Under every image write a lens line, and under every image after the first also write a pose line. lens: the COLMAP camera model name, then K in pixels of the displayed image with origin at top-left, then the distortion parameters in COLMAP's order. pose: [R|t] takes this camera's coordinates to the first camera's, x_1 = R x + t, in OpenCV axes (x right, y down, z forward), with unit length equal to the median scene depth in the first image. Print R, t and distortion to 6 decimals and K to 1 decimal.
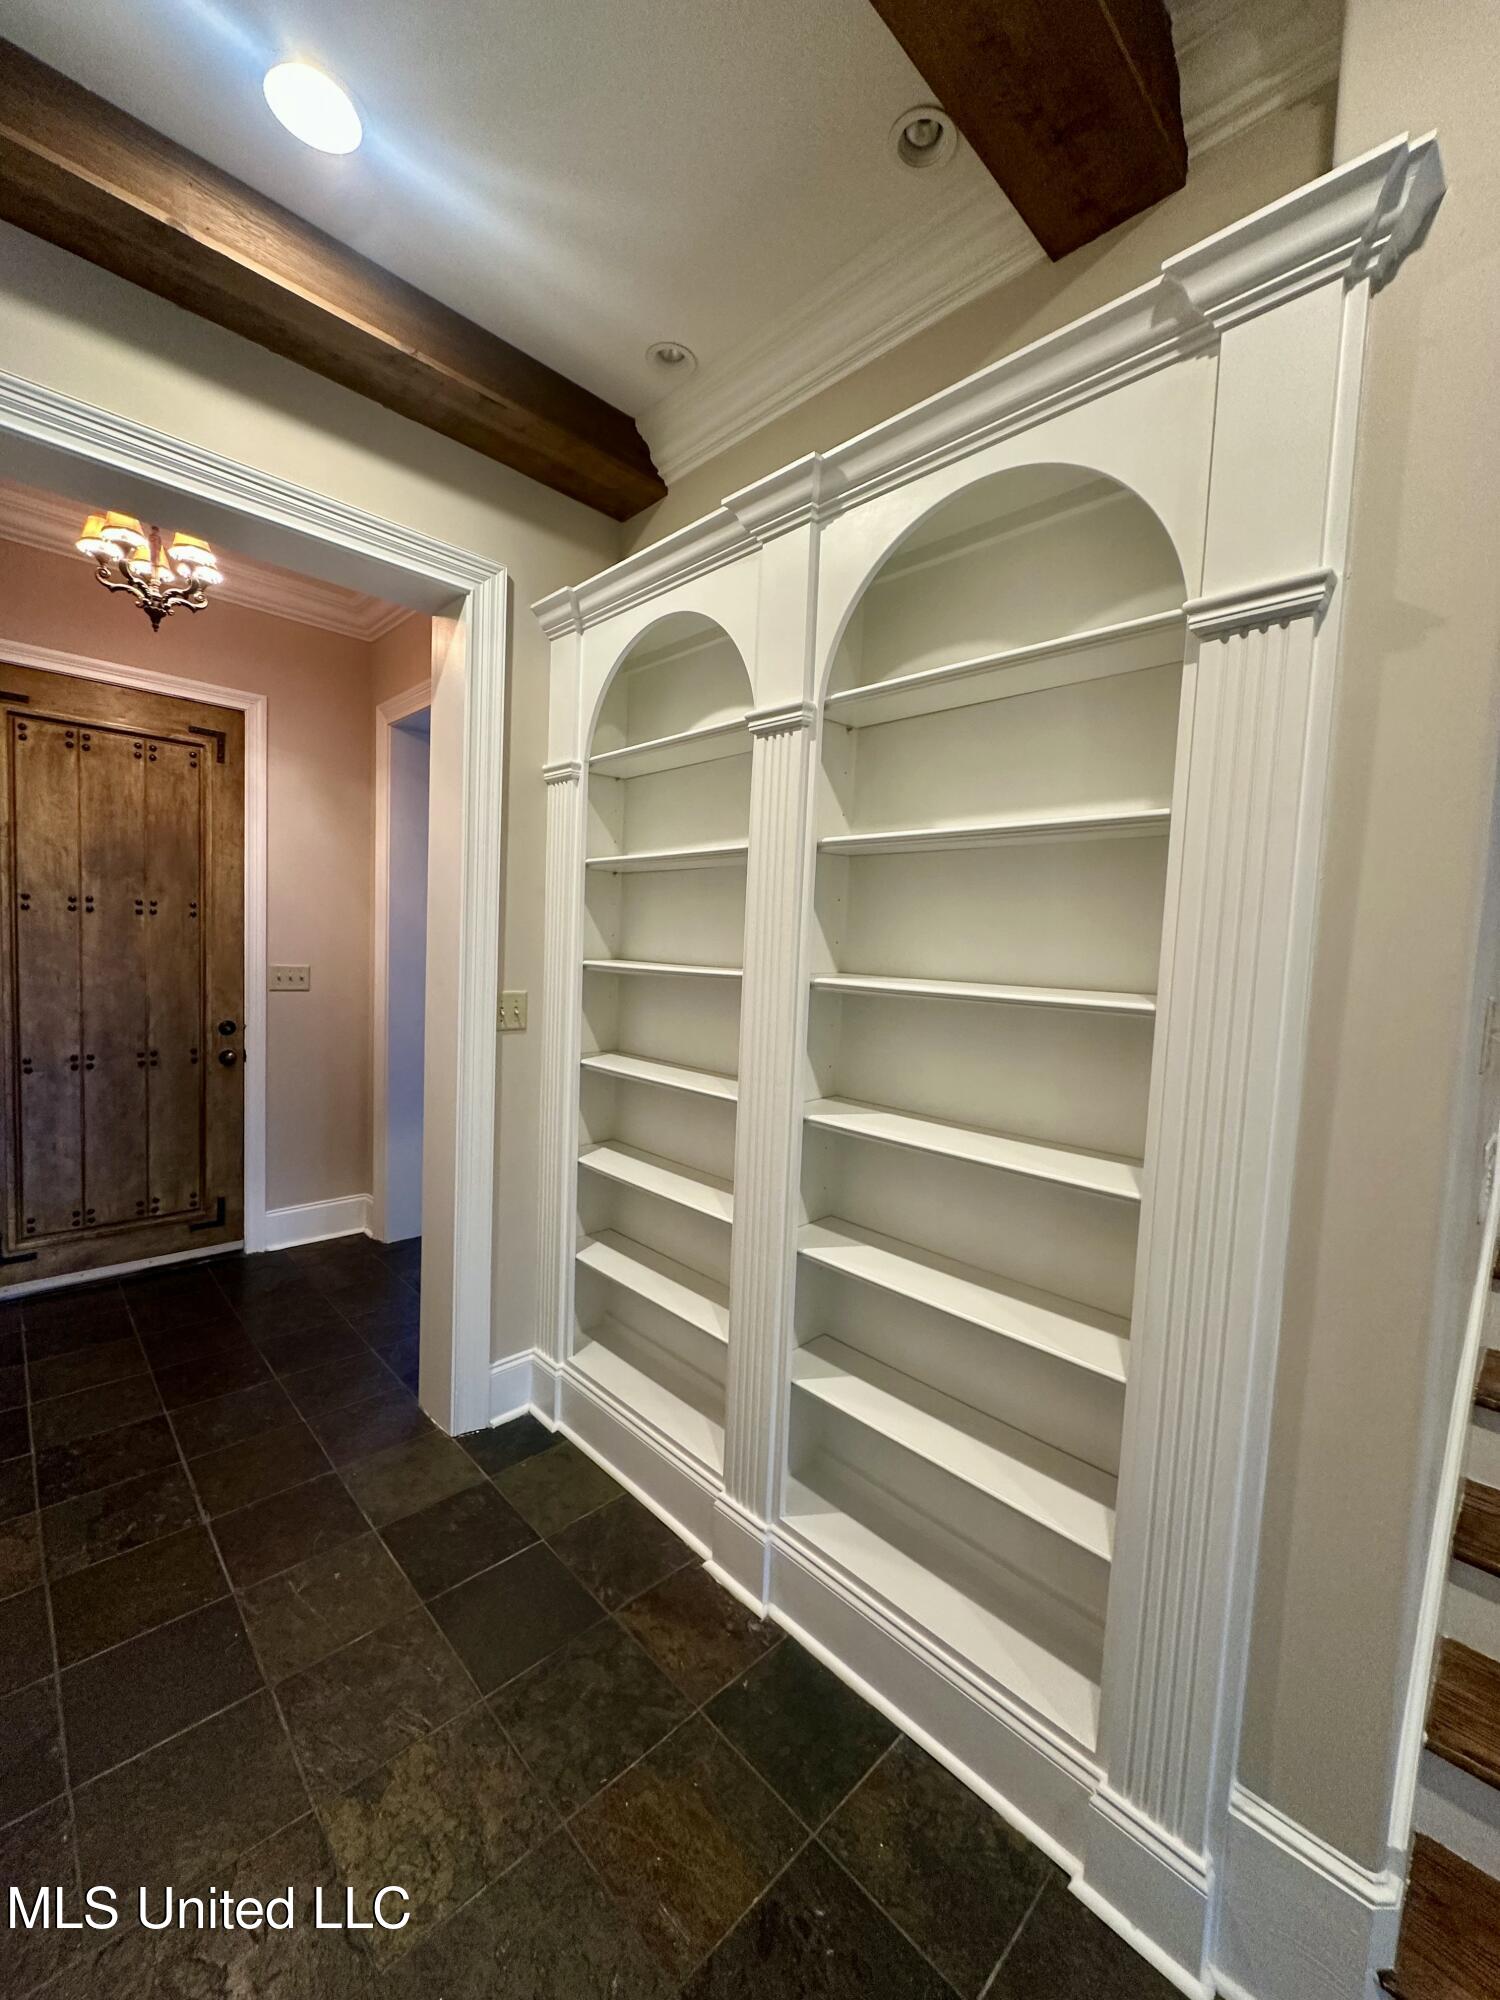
lens RADIAL K [[798.2, 0, 755.2], [0, 798.2, 998.7], [0, 0, 1]] dist [-0.001728, -0.000050]
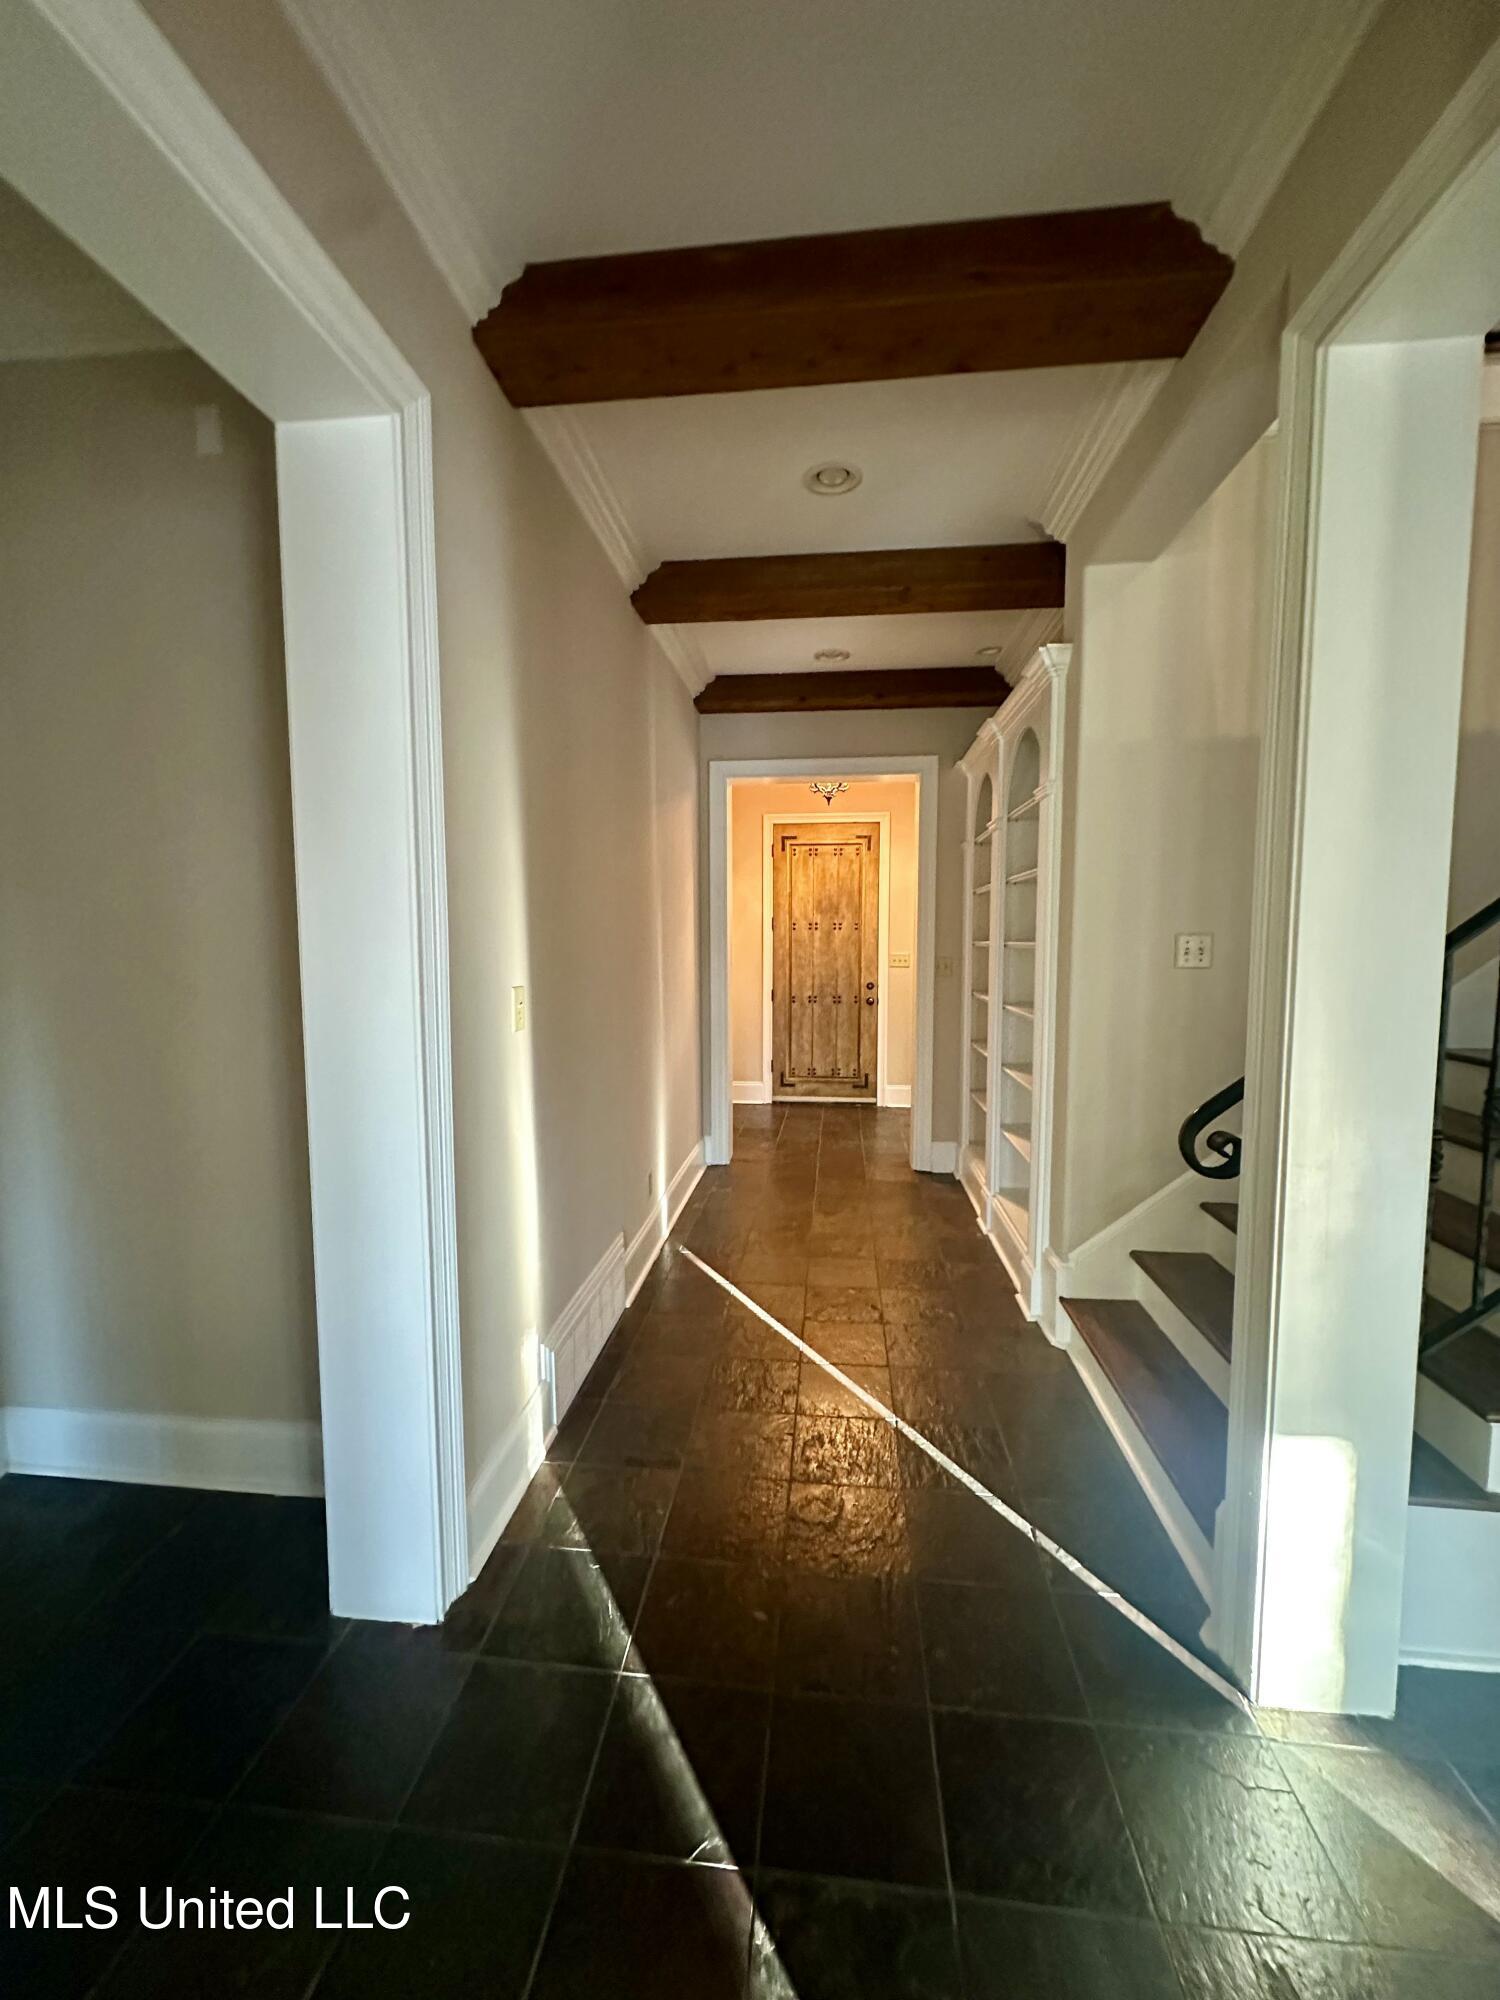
lens RADIAL K [[798.2, 0, 749.3], [0, 798.2, 999.9], [0, 0, 1]] dist [-0.001728, -0.000050]
pose [[0.635824, 0.019077, -0.771598, 0.710738], [-0.024317, 0.999693, 0.004678, 0.074968], [0.771451, 0.015788, 0.636093, -0.505615]]
